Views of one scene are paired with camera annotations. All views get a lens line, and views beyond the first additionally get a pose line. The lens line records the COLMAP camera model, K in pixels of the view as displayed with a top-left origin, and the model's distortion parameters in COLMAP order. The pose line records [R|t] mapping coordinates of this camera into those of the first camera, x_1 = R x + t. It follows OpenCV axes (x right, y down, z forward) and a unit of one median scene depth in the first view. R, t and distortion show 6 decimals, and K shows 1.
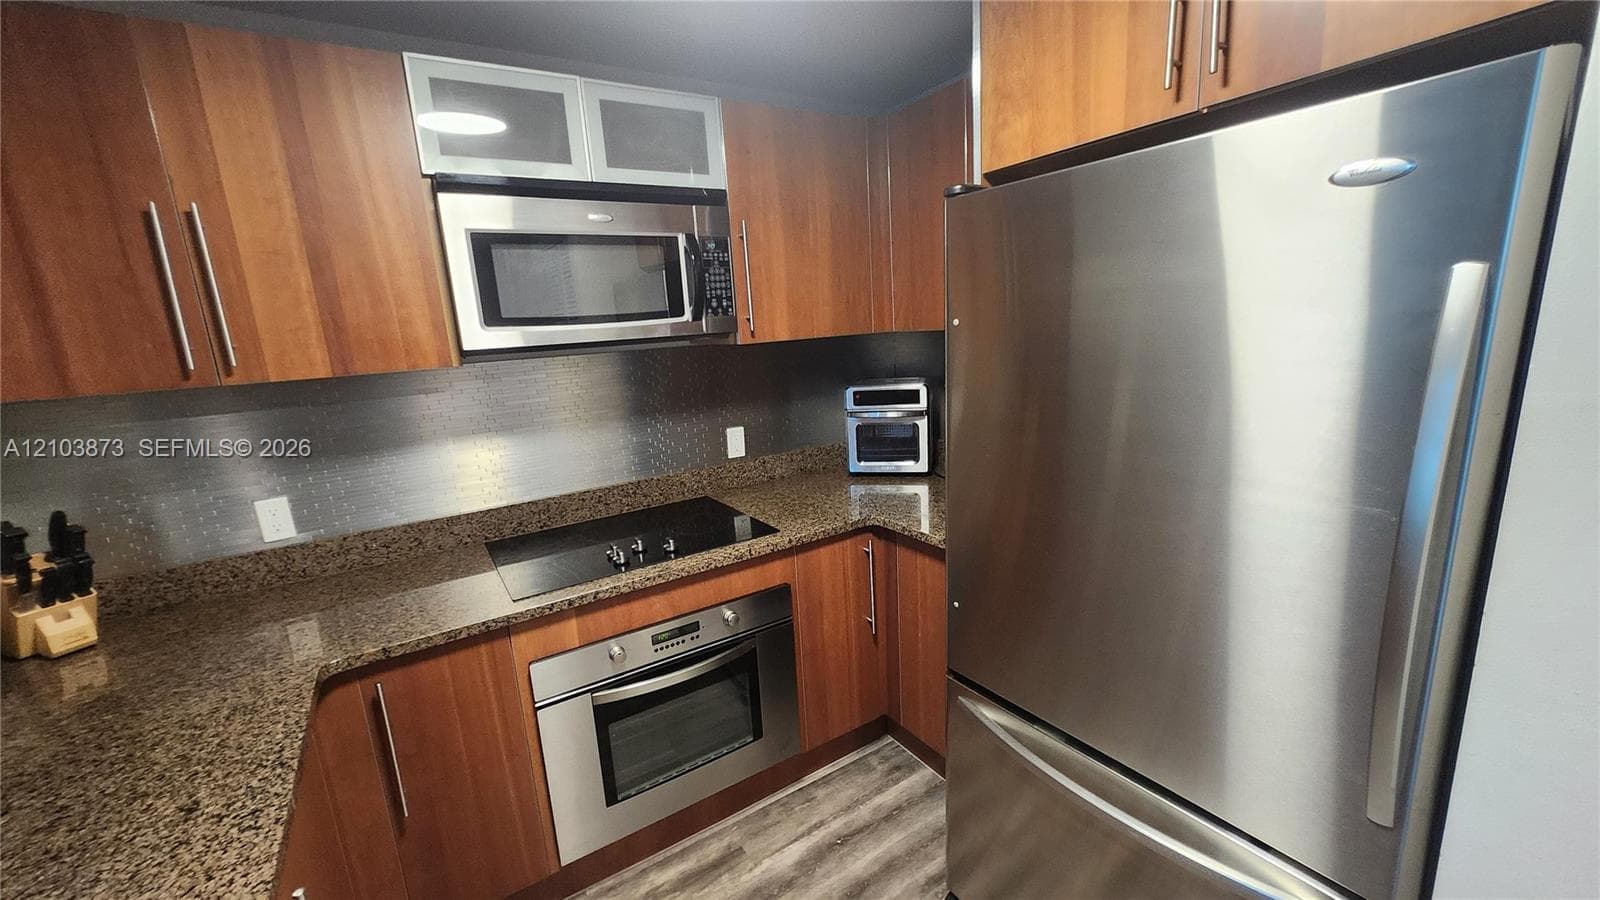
lens RADIAL K [[628.0, 0, 799.2], [0, 628.0, 456.1], [0, 0, 1]] dist [0.001441, -0.000710]
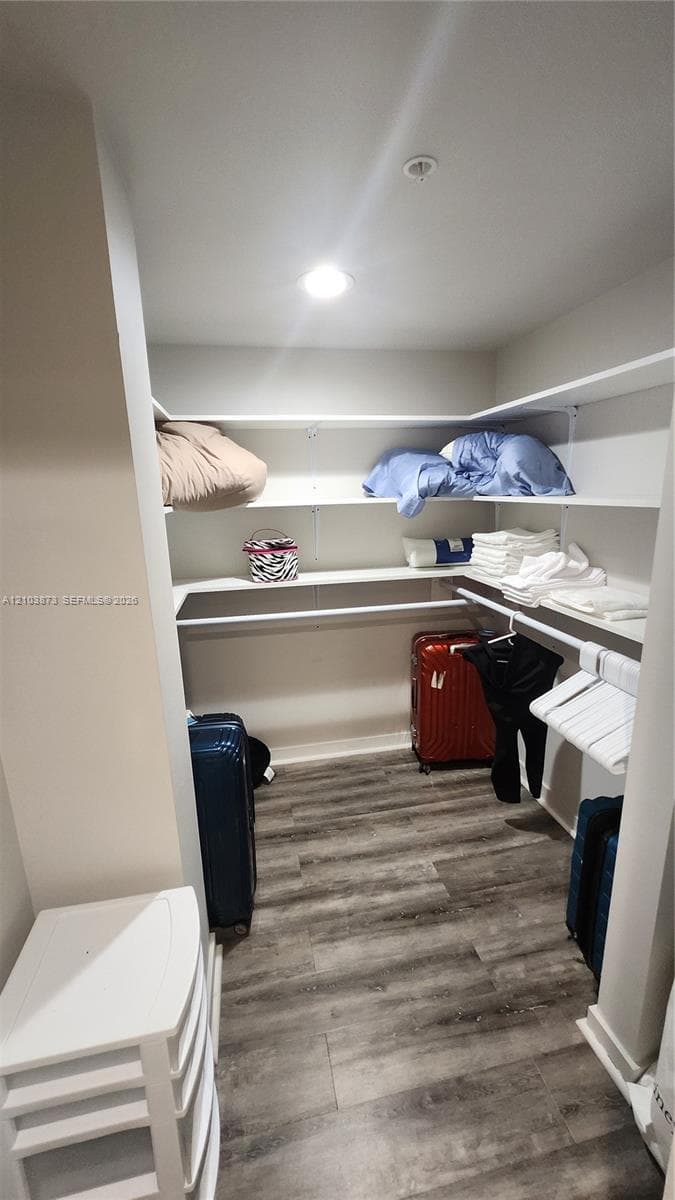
lens RADIAL K [[471.0, 0, 335.5], [0, 471.0, 599.5], [0, 0, 1]] dist [0.001441, -0.000710]
pose [[-0.929029, -0.000714, 0.370007, -0.024200], [0.154220, 0.908247, 0.388976, -0.377645], [-0.336336, 0.418433, -0.843678, 1.753153]]
